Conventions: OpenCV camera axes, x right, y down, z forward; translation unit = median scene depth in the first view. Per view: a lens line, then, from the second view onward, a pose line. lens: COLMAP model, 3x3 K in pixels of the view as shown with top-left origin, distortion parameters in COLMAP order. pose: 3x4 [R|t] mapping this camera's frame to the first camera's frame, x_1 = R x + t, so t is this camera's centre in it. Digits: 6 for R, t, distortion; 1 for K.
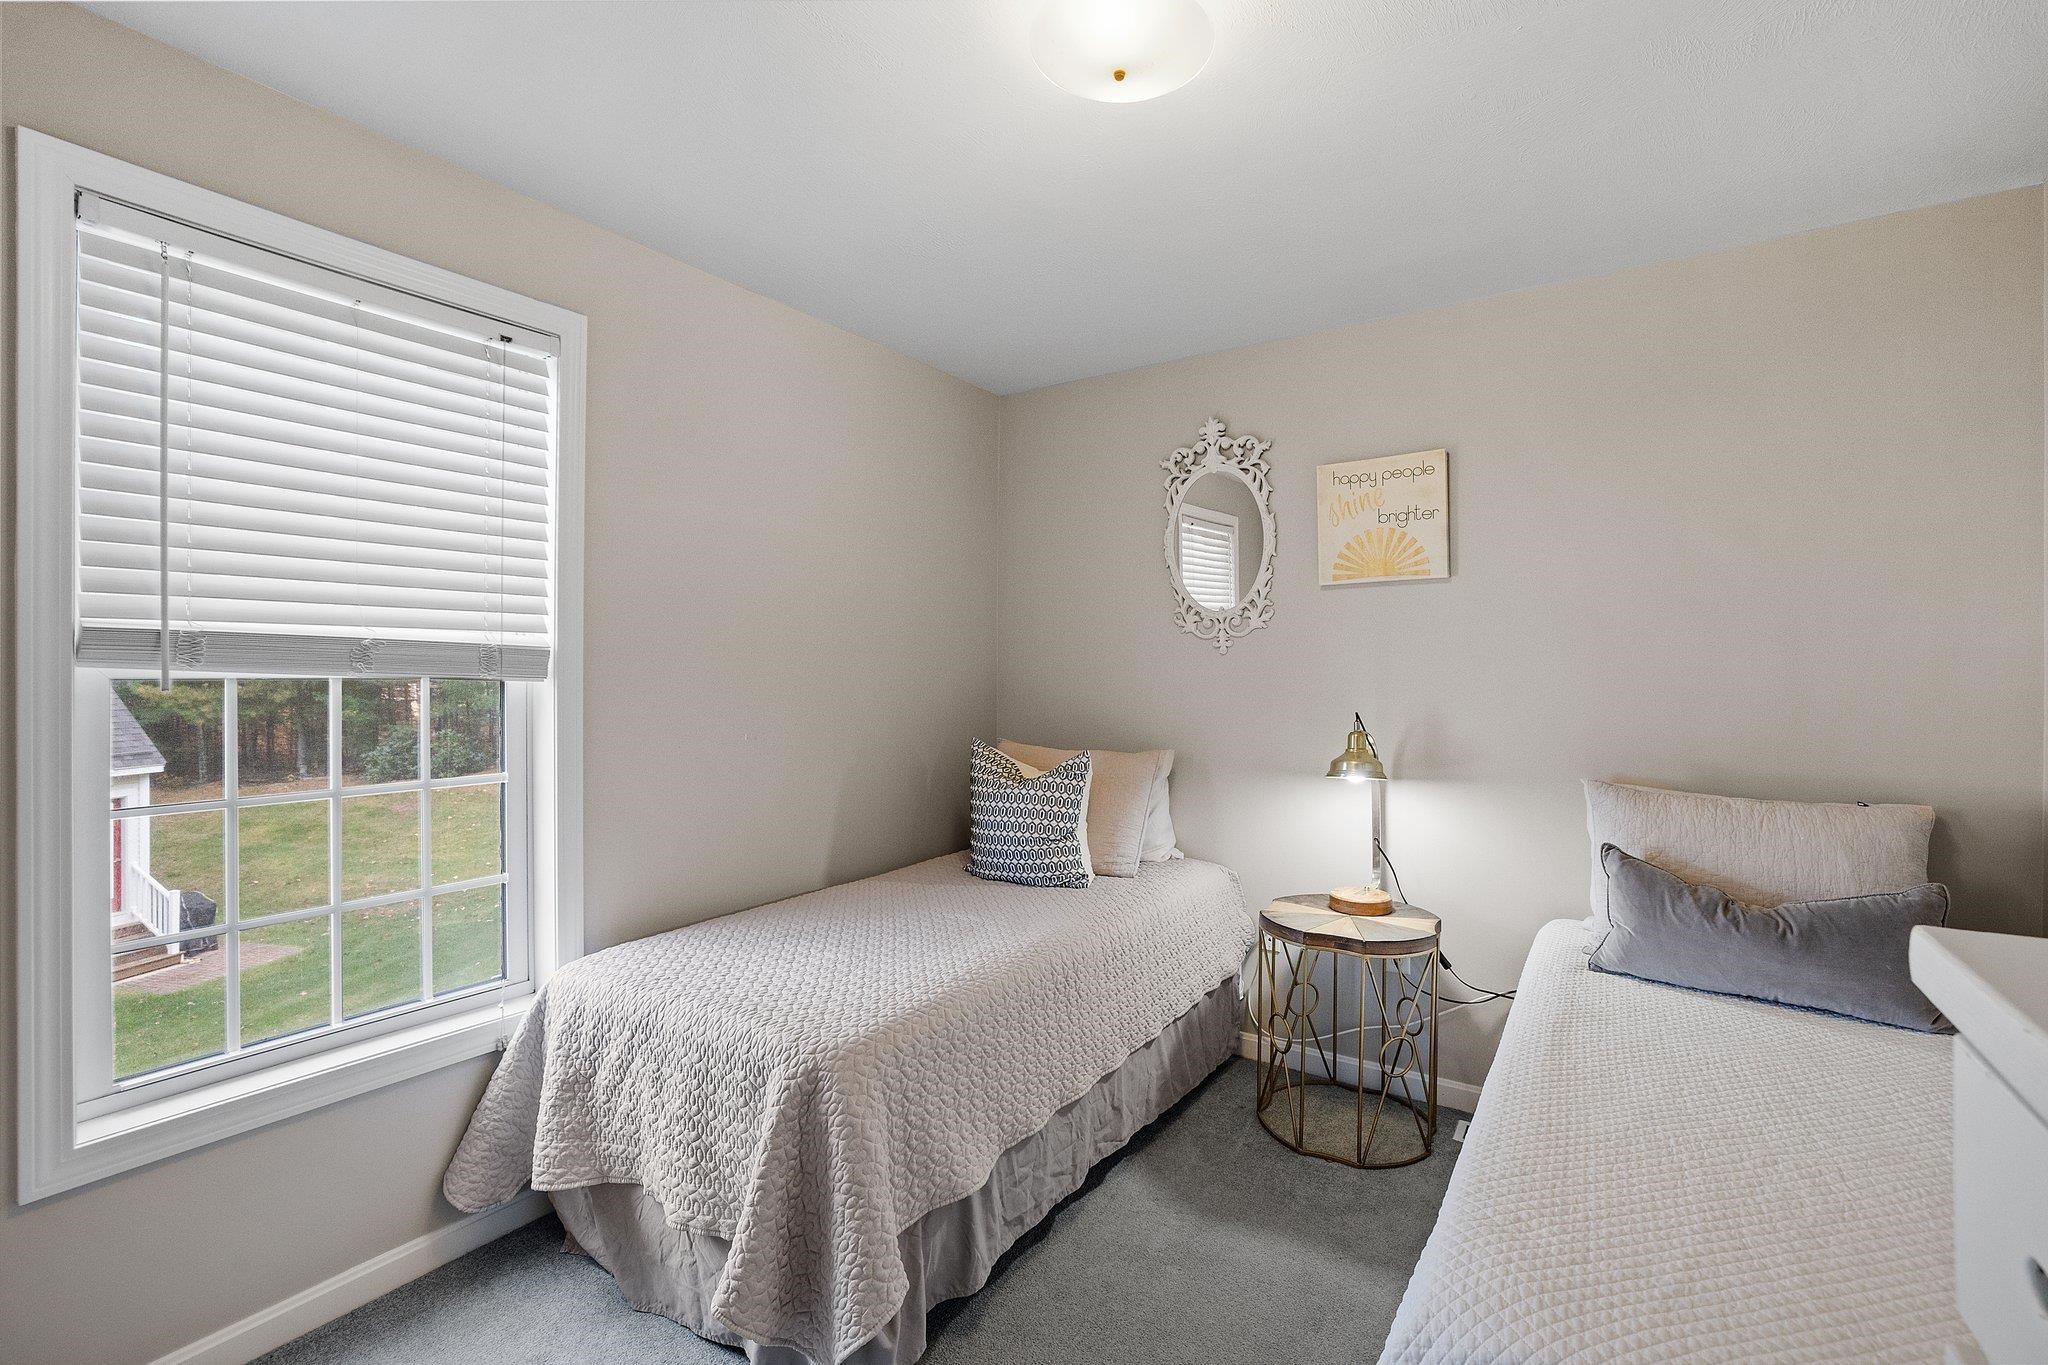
lens RADIAL K [[873.1, 0, 1014.6], [0, 873.1, 679.6], [0, 0, 1]] dist [-0.052390, 0.019153]
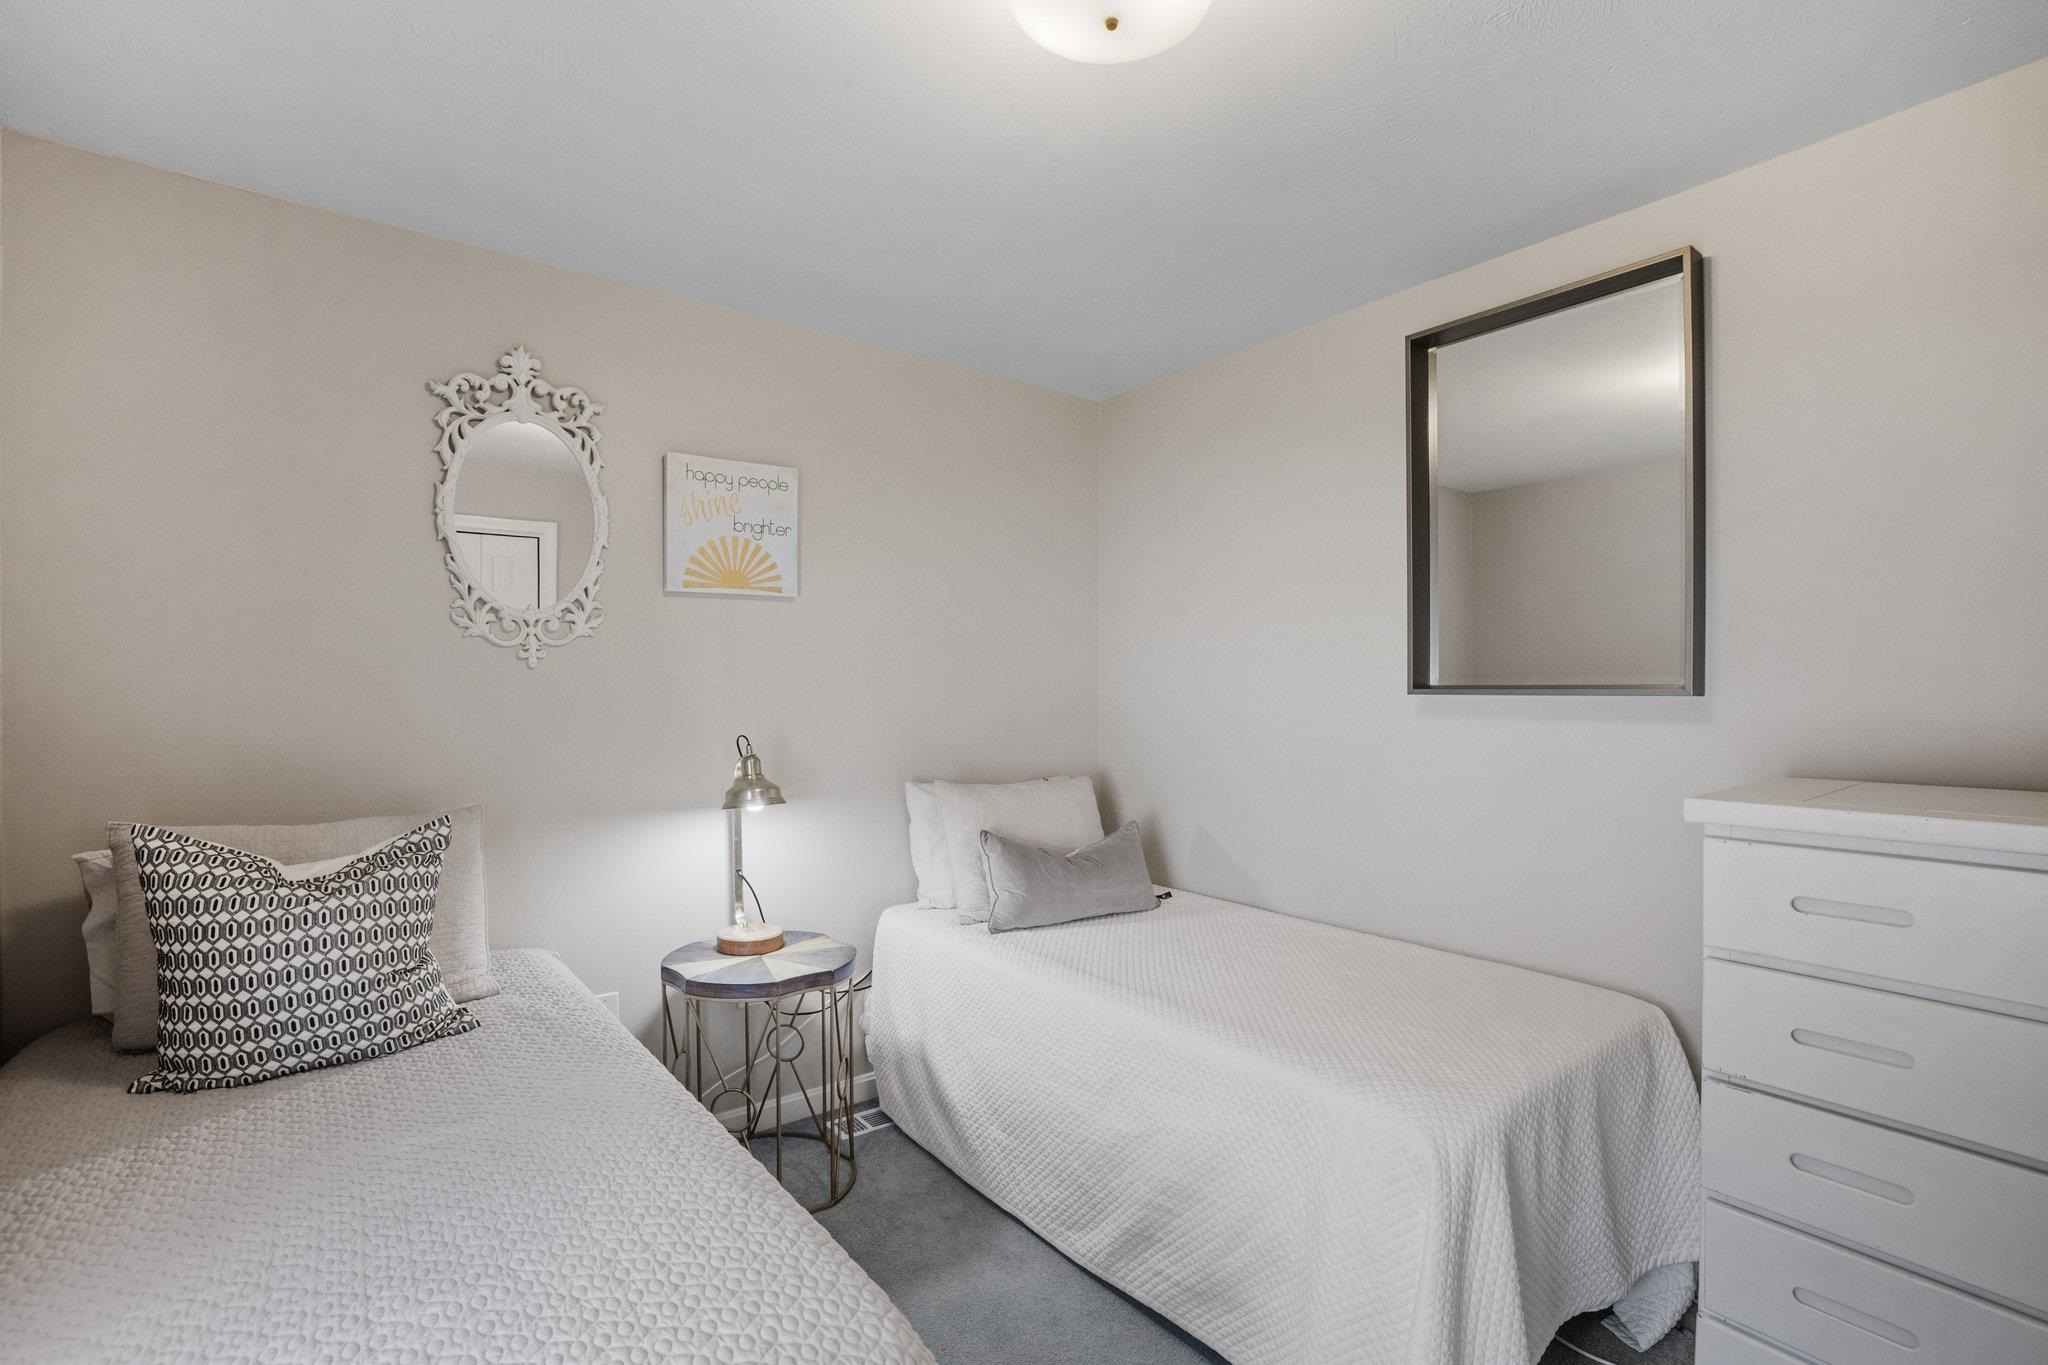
lens RADIAL K [[955.5, 0, 1021.1], [0, 955.5, 686.7], [0, 0, 1]] dist [-0.001330, -0.000088]
pose [[0.326502, -0.009011, 0.945154, -0.415808], [0.001423, 0.999958, 0.009042, -0.020441], [-0.945196, -0.001608, 0.326501, 0.341660]]
